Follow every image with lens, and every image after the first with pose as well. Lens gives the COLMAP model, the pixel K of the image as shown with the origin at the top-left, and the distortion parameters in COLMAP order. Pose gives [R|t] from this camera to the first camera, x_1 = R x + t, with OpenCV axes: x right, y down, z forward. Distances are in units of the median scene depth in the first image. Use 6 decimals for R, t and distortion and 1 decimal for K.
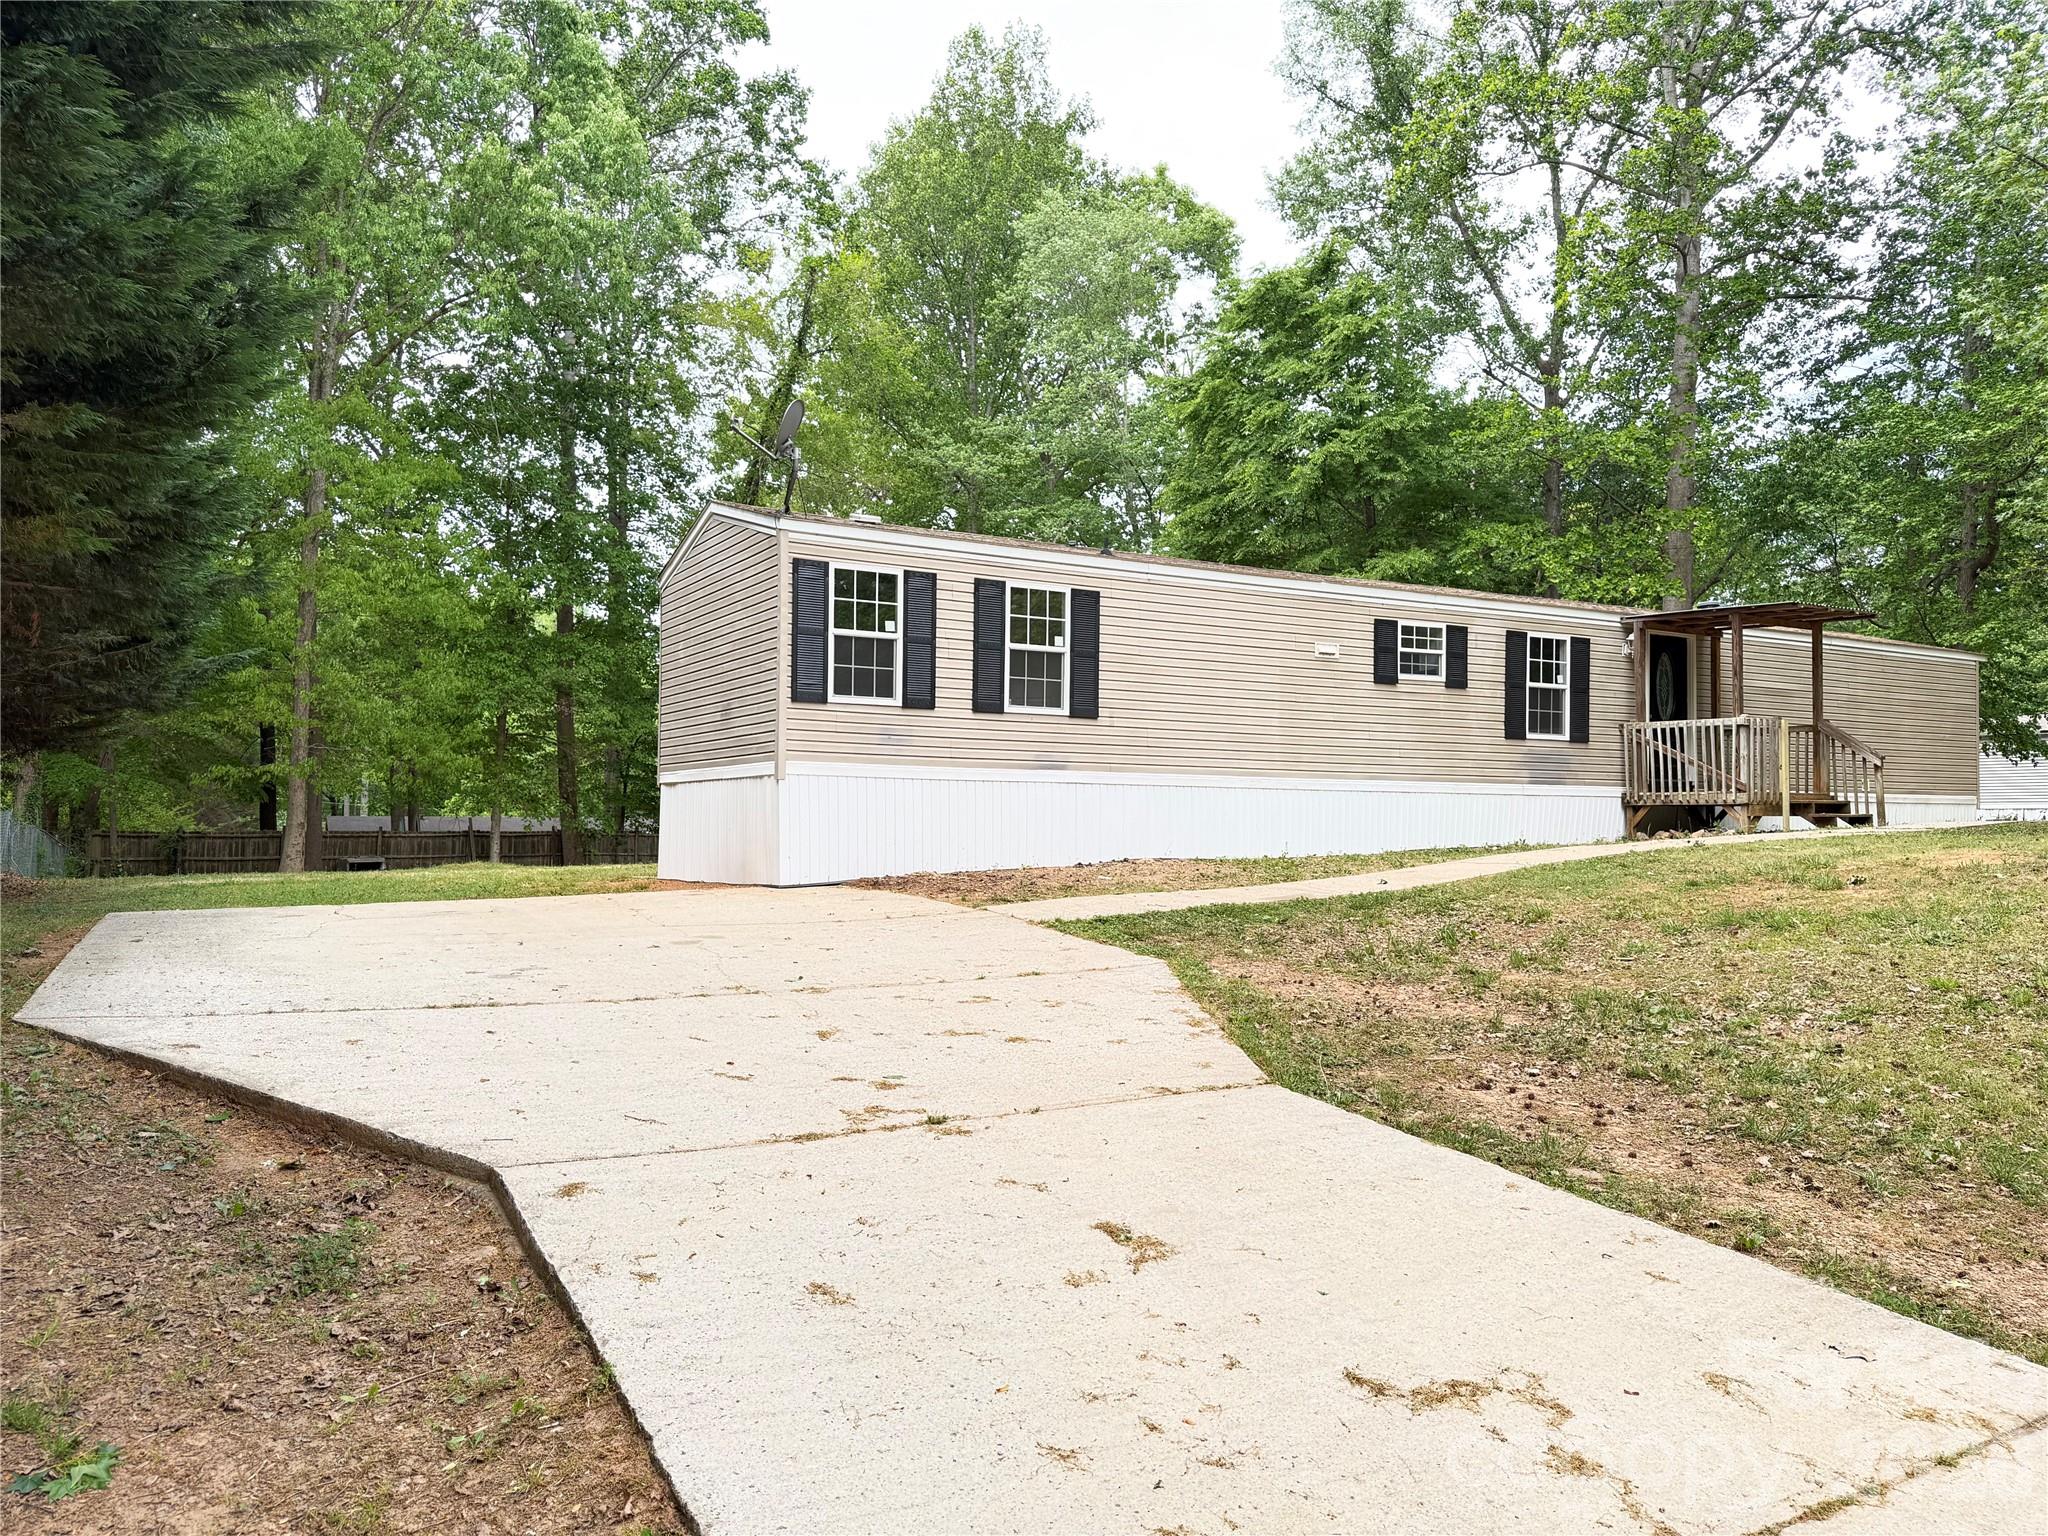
lens RADIAL K [[1415.2, 0, 1026.8], [0, 1415.2, 796.2], [0, 0, 1]] dist [0.152596, -0.281700]
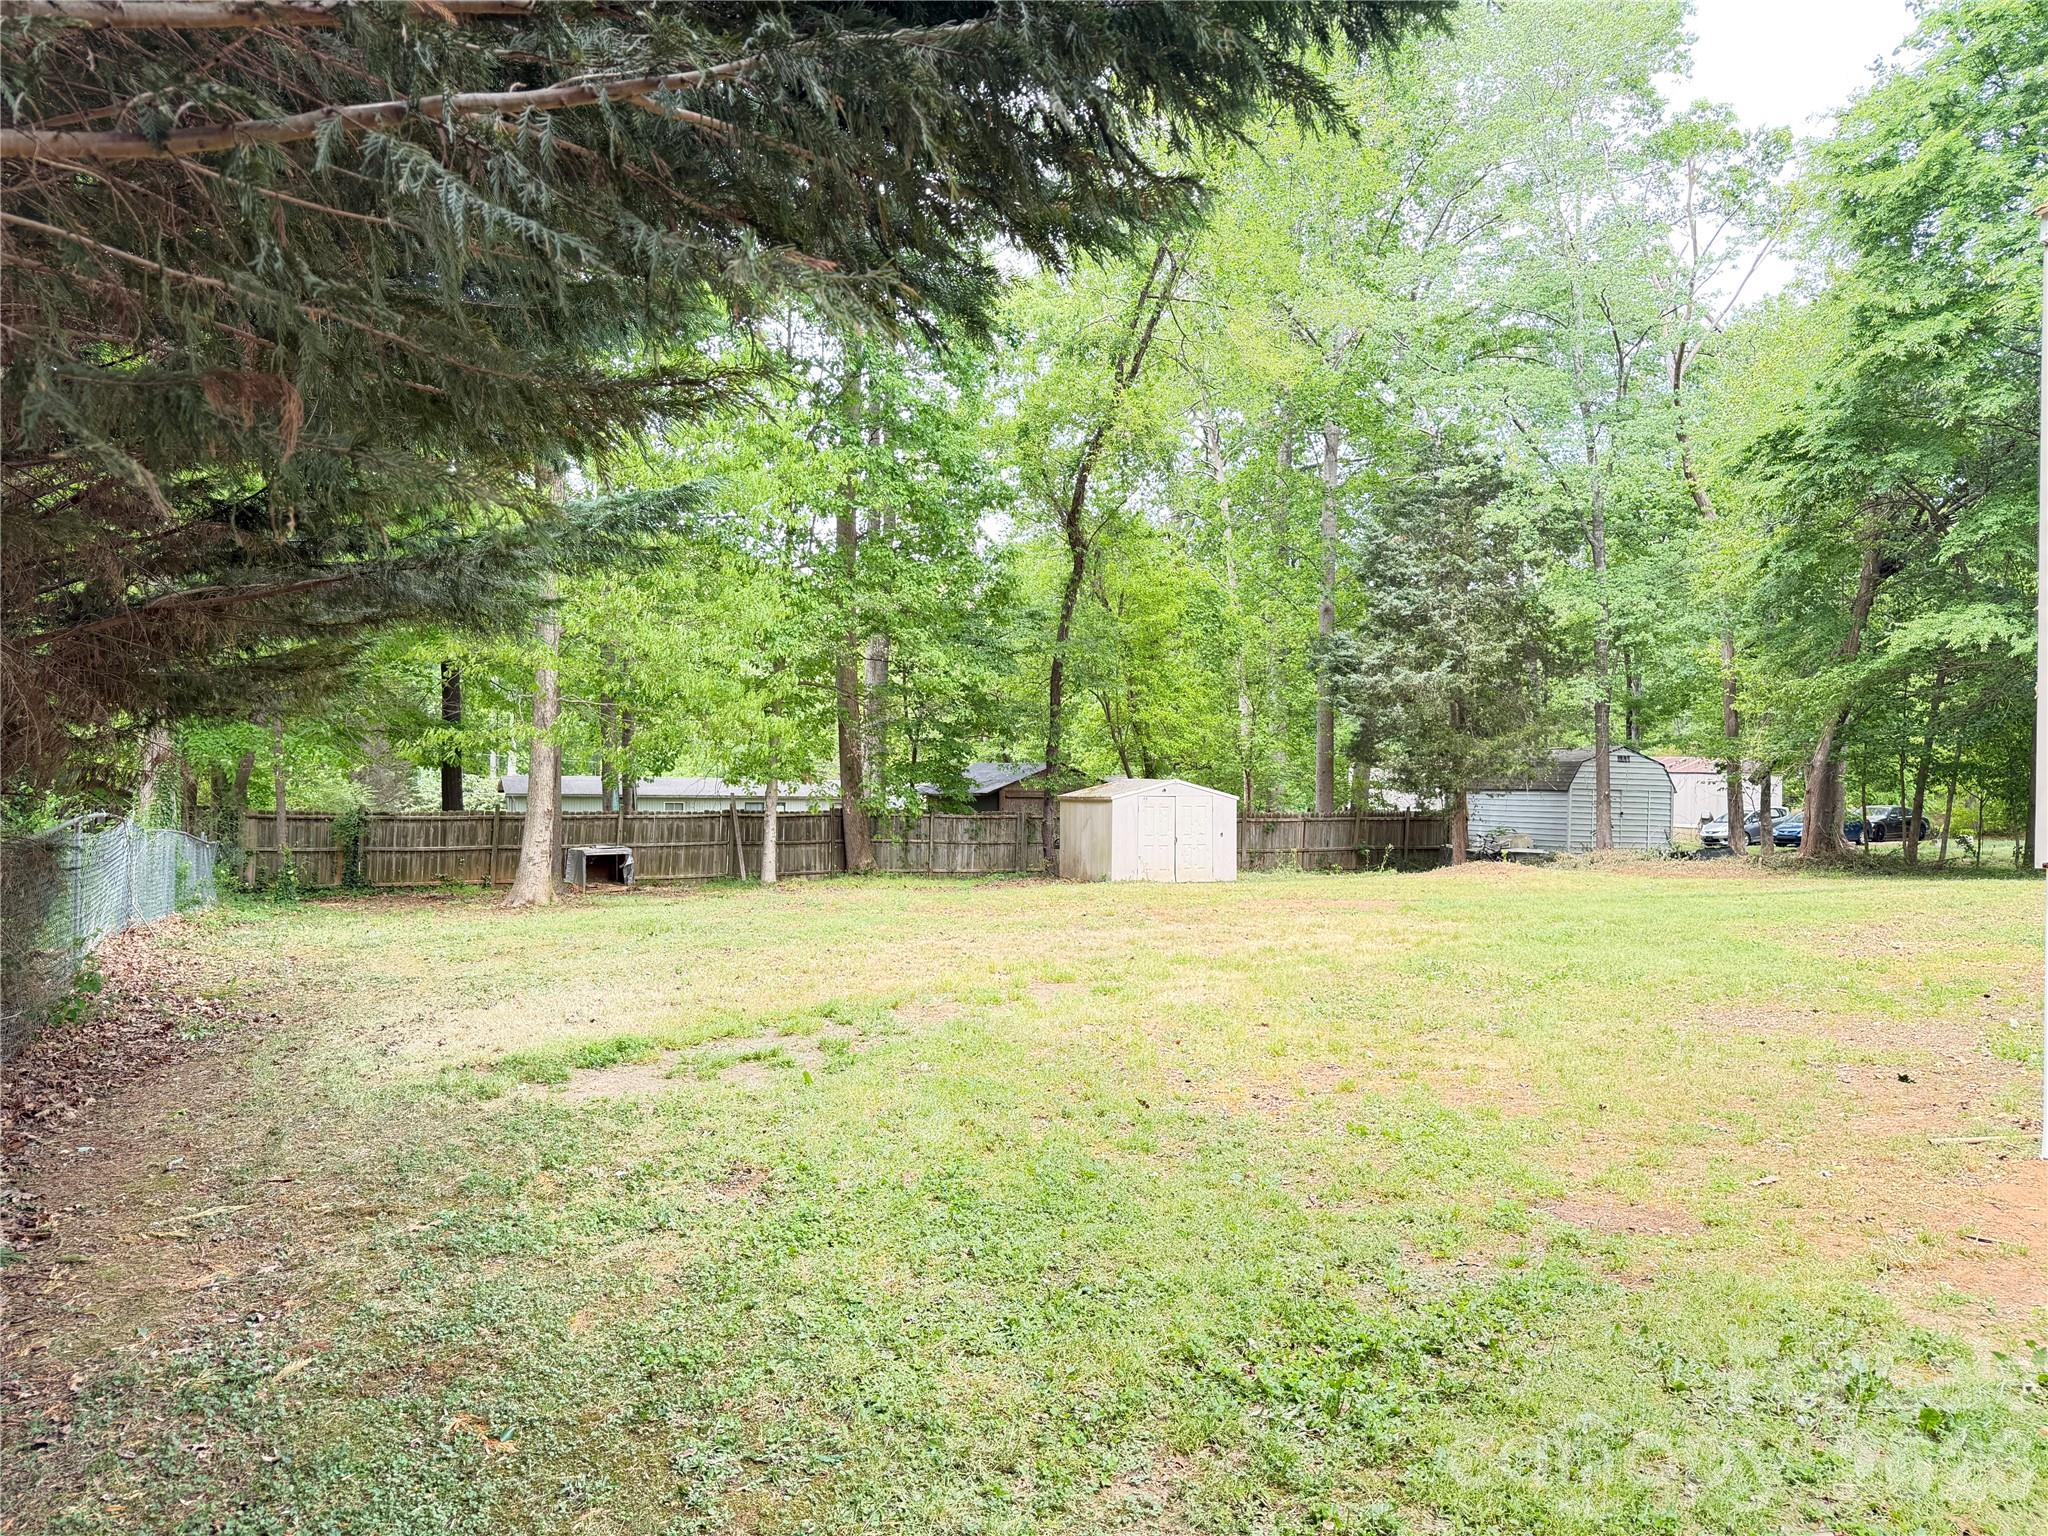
lens RADIAL K [[1415.2, 0, 1026.8], [0, 1415.2, 796.2], [0, 0, 1]] dist [0.152596, -0.281700]
pose [[0.997897, 0.004148, -0.064685, -0.254952], [-0.002174, 0.999530, 0.030570, -0.010020], [0.064782, -0.030365, 0.997437, 0.359268]]
